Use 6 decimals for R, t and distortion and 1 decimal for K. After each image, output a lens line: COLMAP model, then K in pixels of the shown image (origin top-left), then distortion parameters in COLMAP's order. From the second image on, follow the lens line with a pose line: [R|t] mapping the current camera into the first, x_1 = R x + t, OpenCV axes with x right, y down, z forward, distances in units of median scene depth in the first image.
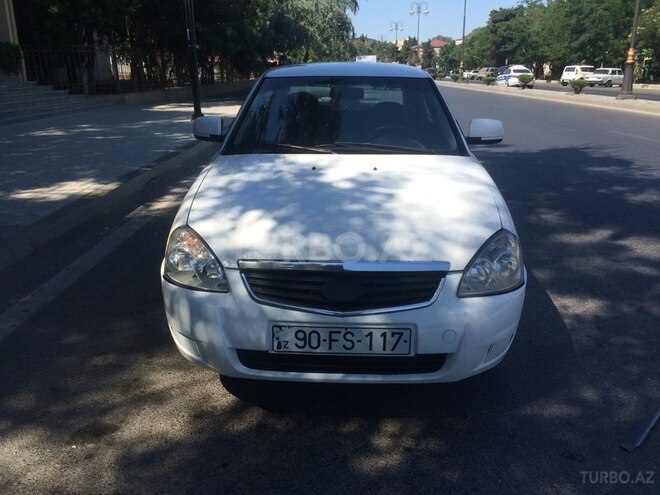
lens RADIAL K [[580.6, 0, 330.0], [0, 580.6, 247.5], [0, 0, 1]] dist [0.071961, -0.111980]
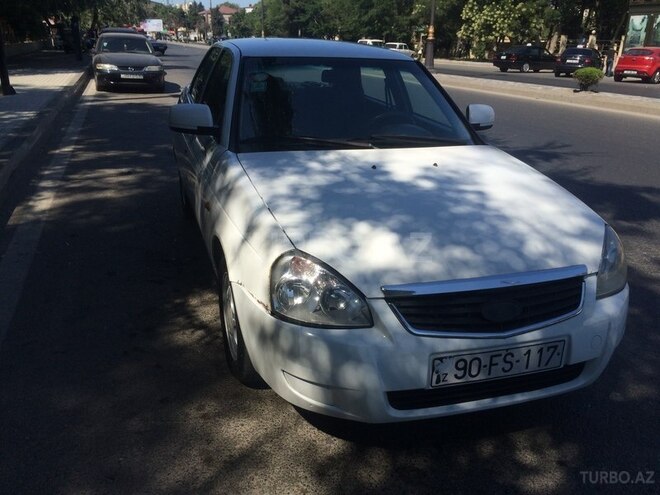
lens RADIAL K [[564.0, 0, 331.0], [0, 564.0, 257.6], [0, 0, 1]] dist [0.073928, -0.090417]
pose [[0.939333, -0.095830, 0.329347, -0.496173], [0.071220, 0.993744, 0.086023, -0.097601], [-0.335531, -0.057348, 0.940282, 0.259203]]
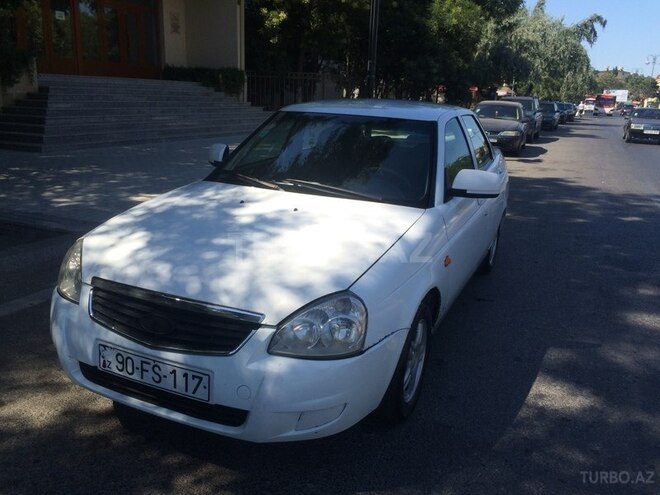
lens RADIAL K [[564.0, 0, 331.0], [0, 564.0, 257.6], [0, 0, 1]] dist [0.073928, -0.090417]
pose [[0.922014, 0.146624, -0.358318, 0.618252], [-0.154301, 0.987997, 0.007246, -0.089175], [0.355079, 0.048608, 0.933572, 0.178828]]
